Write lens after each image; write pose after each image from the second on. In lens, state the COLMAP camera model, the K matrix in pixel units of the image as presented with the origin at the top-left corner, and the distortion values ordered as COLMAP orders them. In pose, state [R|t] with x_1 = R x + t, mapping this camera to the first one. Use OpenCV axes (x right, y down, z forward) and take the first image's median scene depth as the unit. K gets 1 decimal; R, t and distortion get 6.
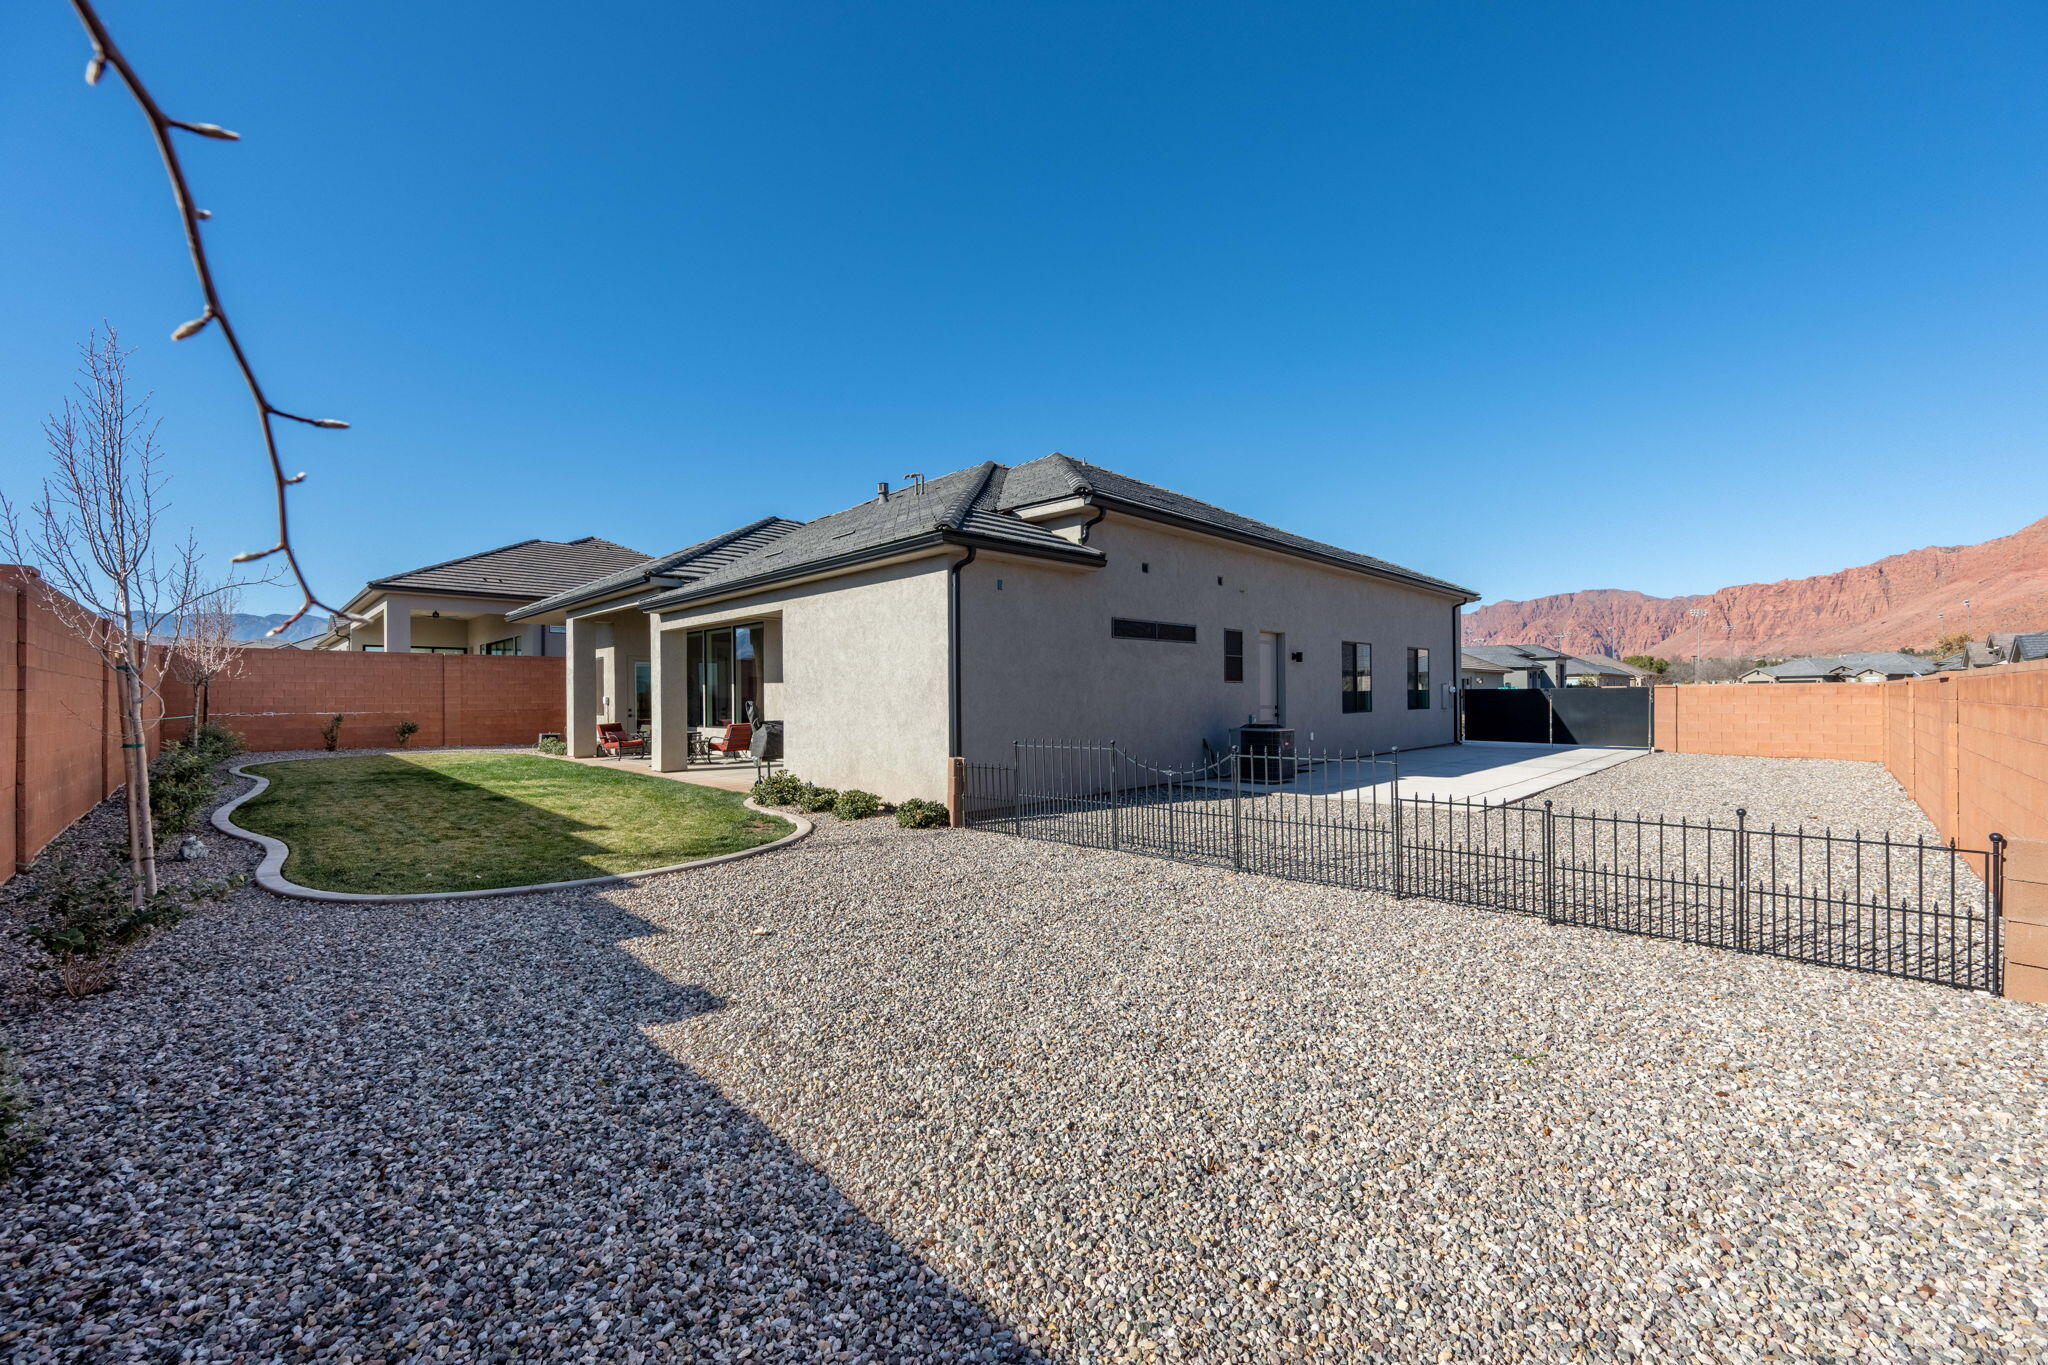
lens RADIAL K [[797.0, 0, 1024.0], [0, 797.0, 682.5], [0, 0, 1]] dist [-0.000344, 0.000101]
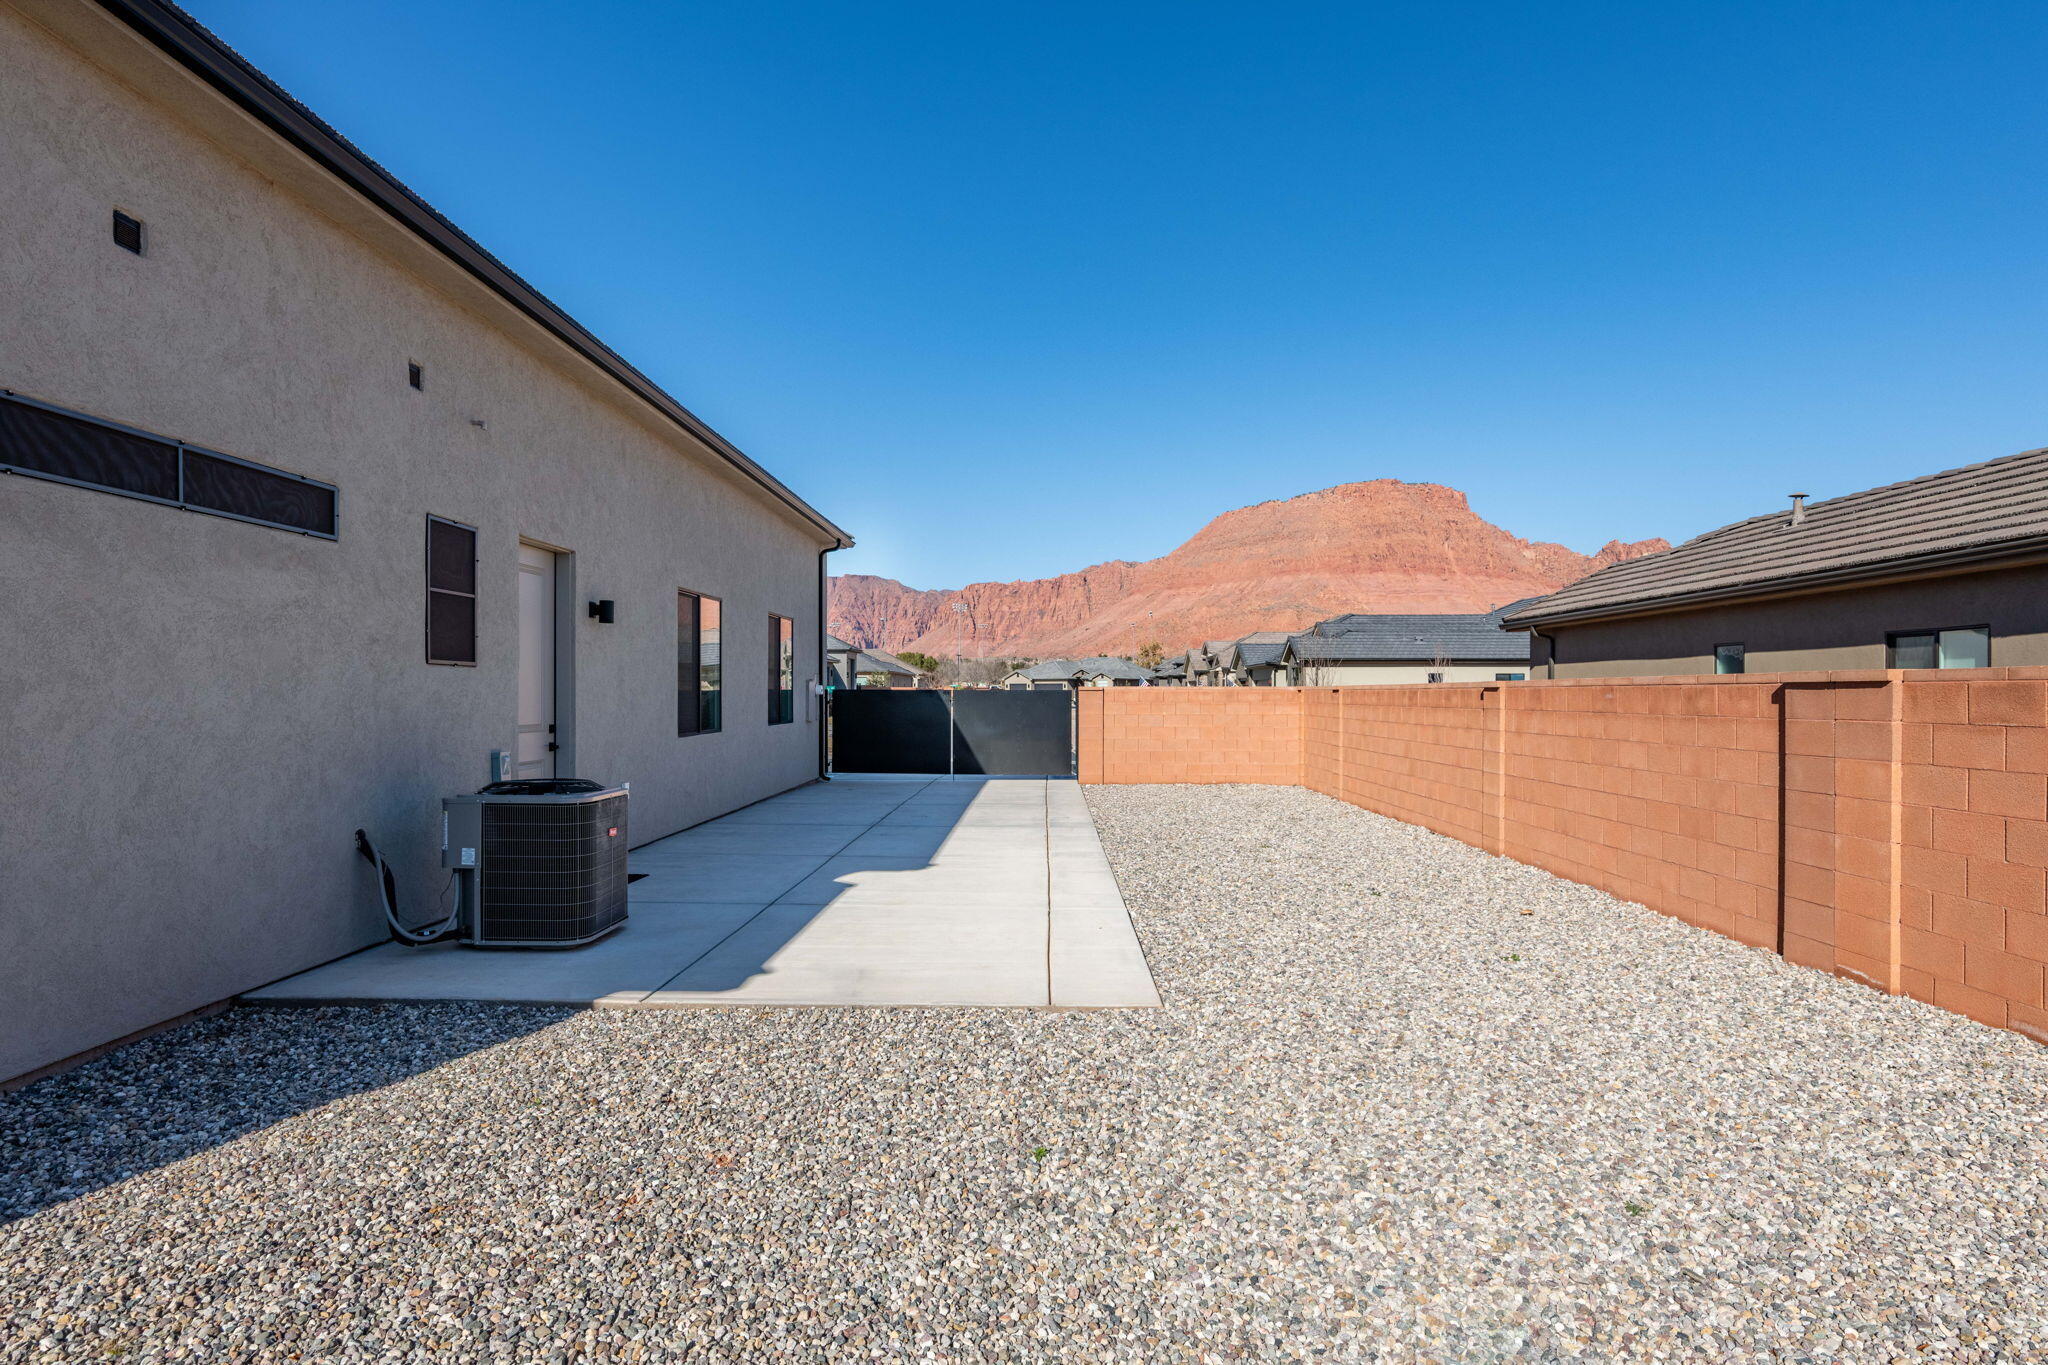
lens RADIAL K [[1115.8, 0, 1024.0], [0, 1115.8, 682.5], [0, 0, 1]] dist [0.005785, 0.000312]
pose [[0.714618, 0.015199, 0.699350, 0.060809], [-0.018351, 0.999827, -0.002977, 0.003055], [-0.699274, -0.010706, 0.714773, 0.295034]]
